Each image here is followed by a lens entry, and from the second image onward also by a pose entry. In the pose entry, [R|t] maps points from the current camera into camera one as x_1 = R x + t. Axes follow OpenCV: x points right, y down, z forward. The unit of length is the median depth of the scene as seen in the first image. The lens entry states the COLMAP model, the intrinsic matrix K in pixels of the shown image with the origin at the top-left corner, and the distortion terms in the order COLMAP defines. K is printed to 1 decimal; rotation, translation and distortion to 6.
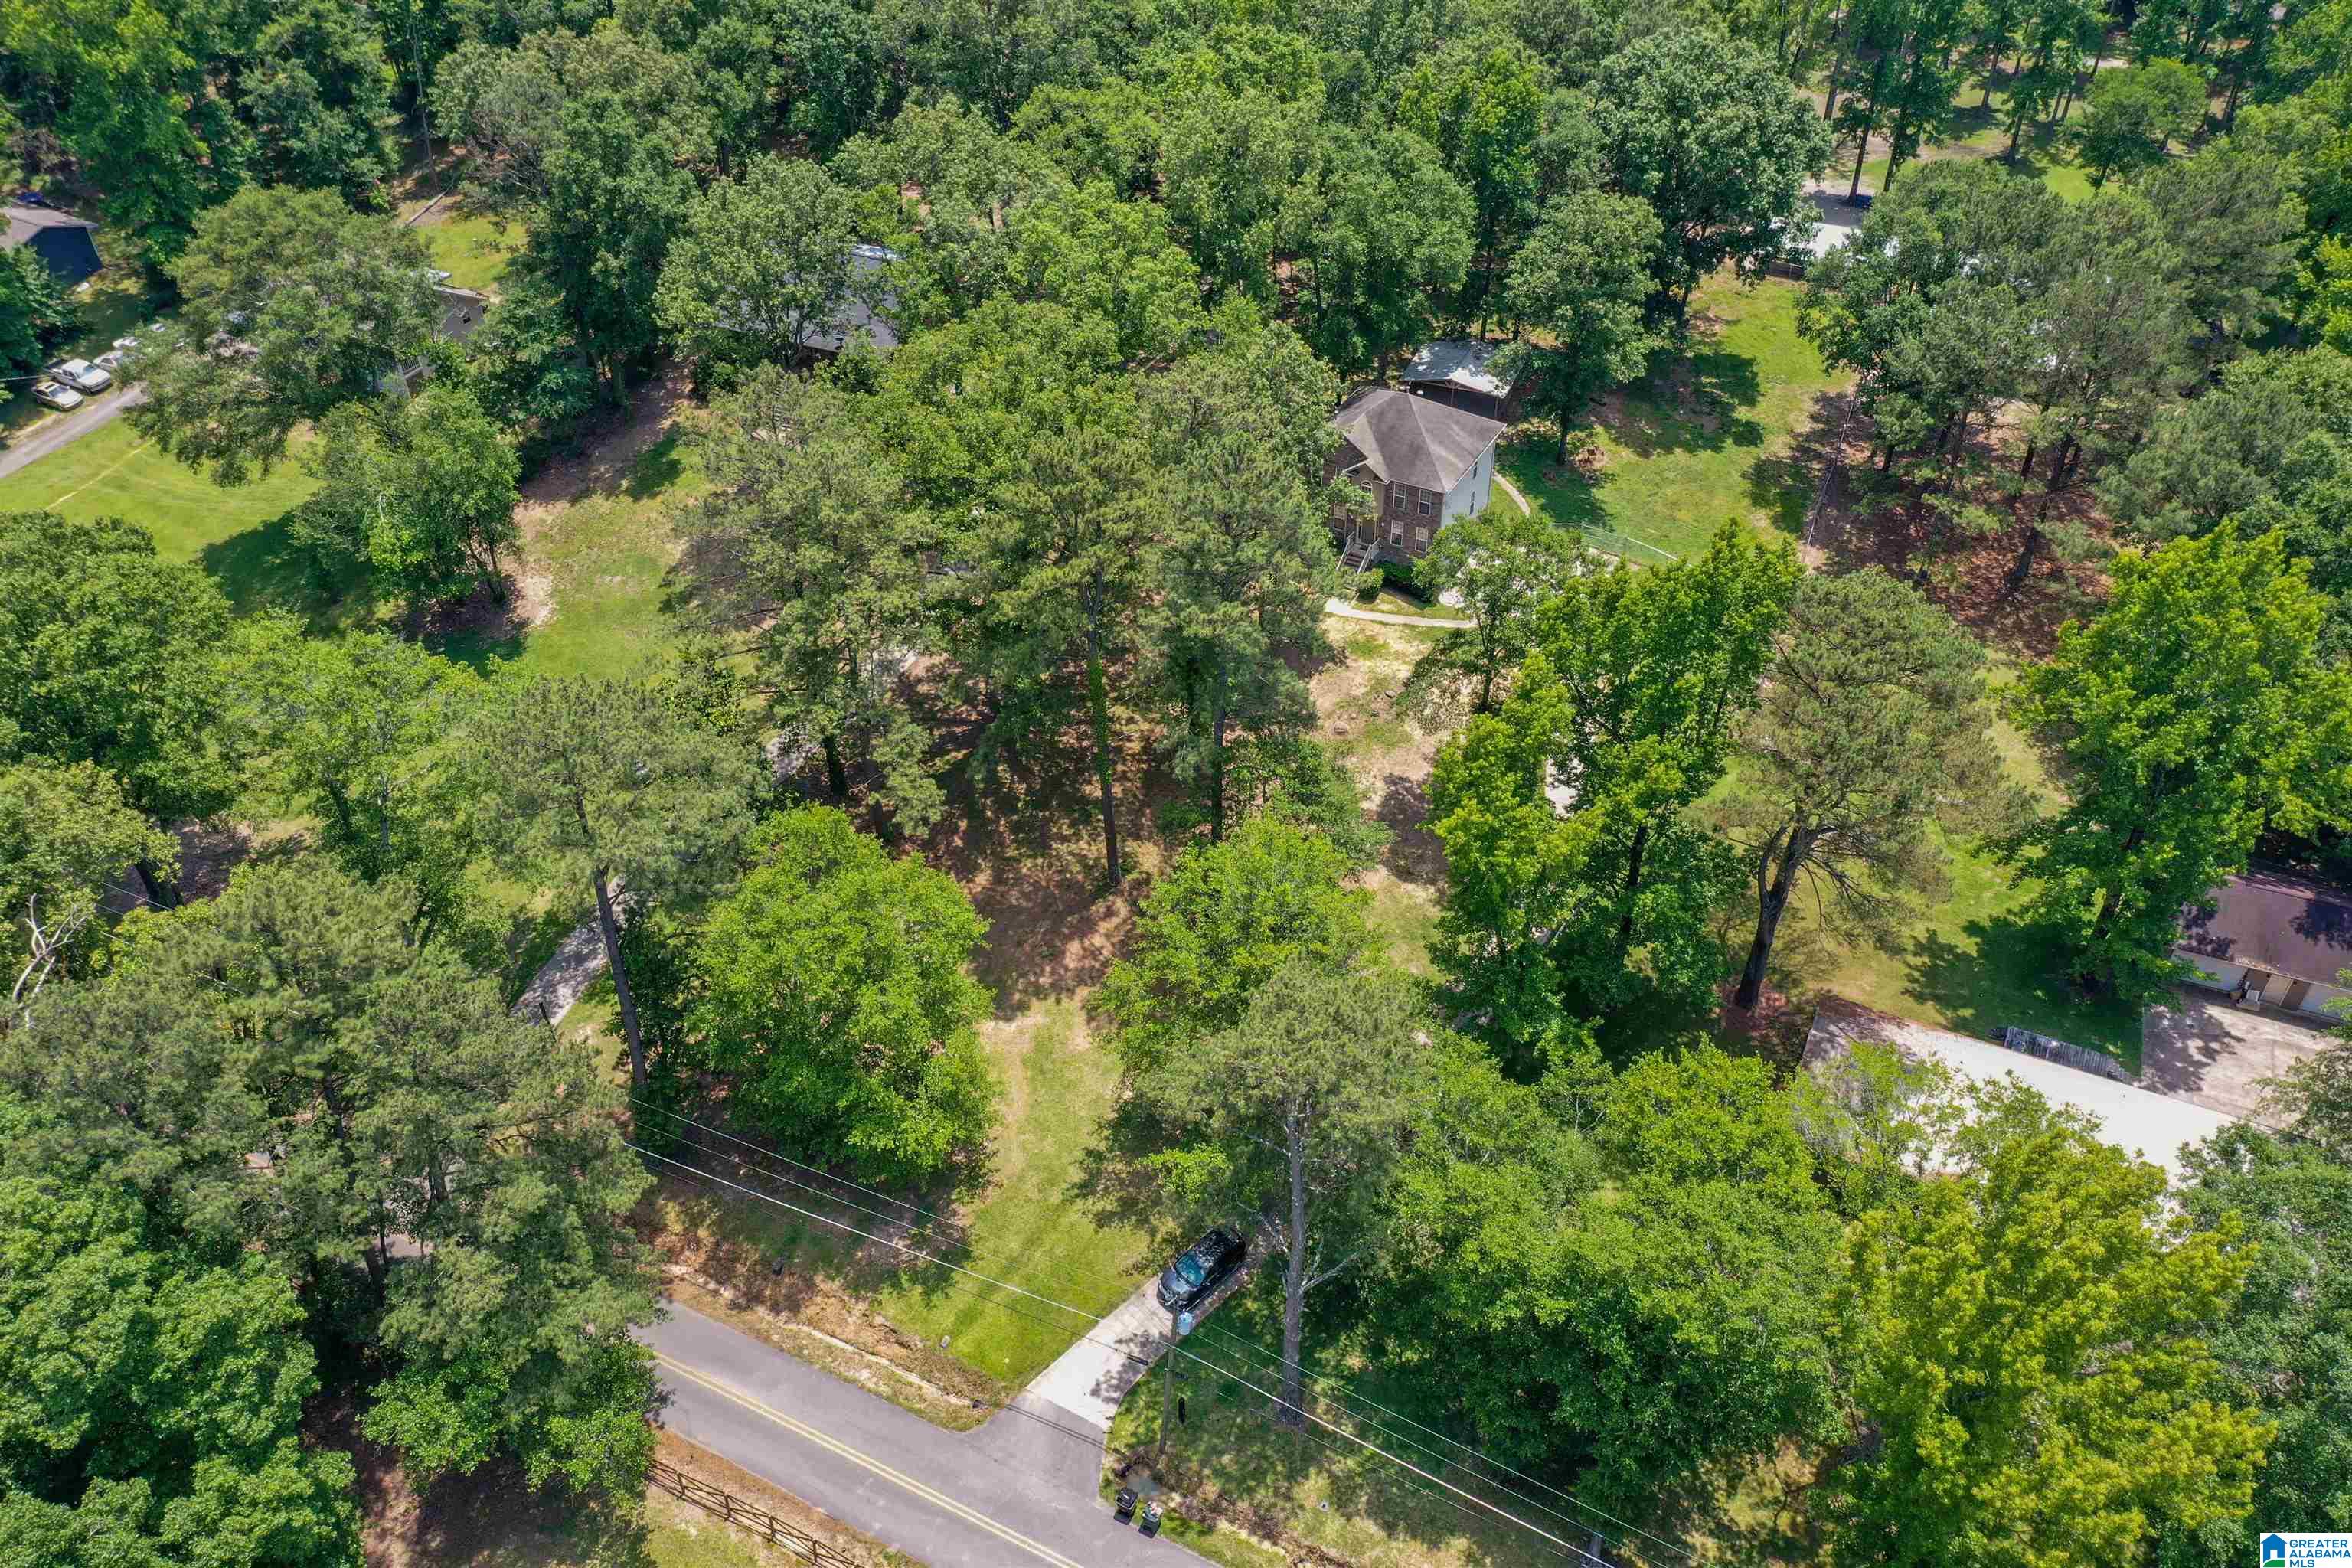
lens RADIAL K [[1843.5, 0, 1173.3], [0, 1843.5, 782.9], [0, 0, 1]] dist [0.005373, -0.003957]
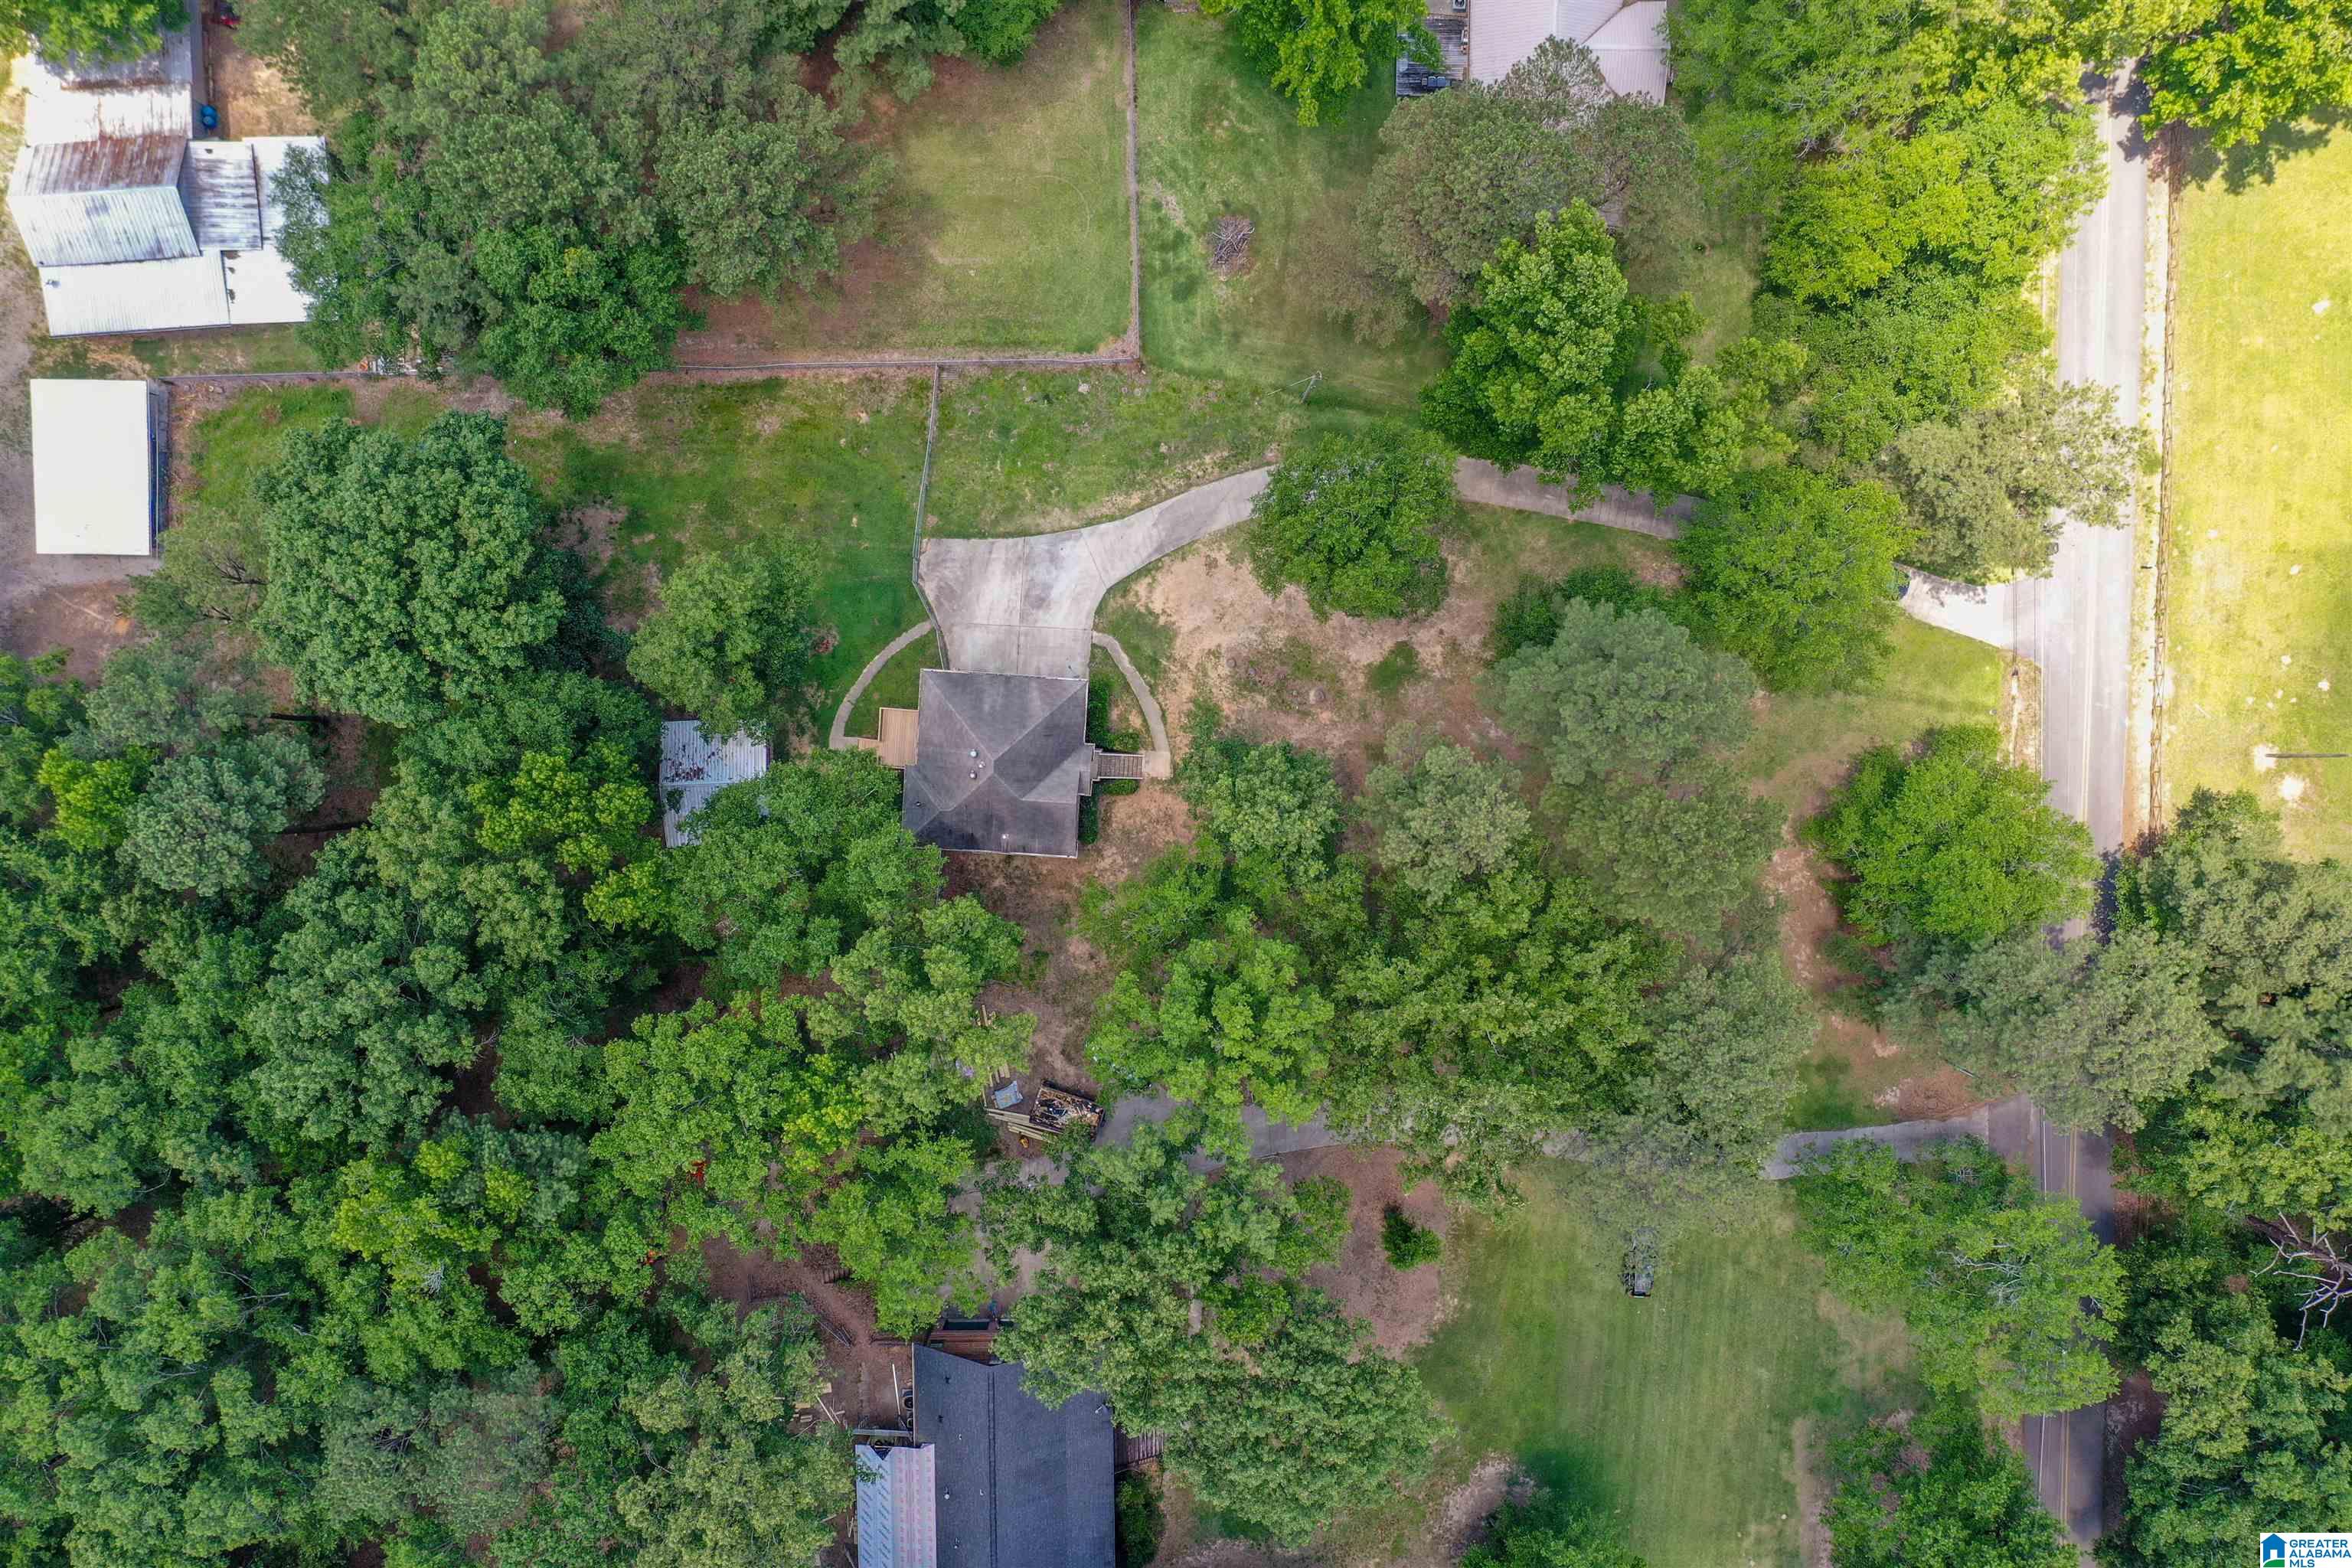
lens RADIAL K [[1843.5, 0, 1173.3], [0, 1843.5, 782.9], [0, 0, 1]] dist [0.005373, -0.003957]
pose [[-0.427386, -0.903648, -0.027585, 0.144225], [0.587330, -0.300719, 0.751406, -1.196126], [-0.687302, 0.304939, 0.659263, 0.474655]]
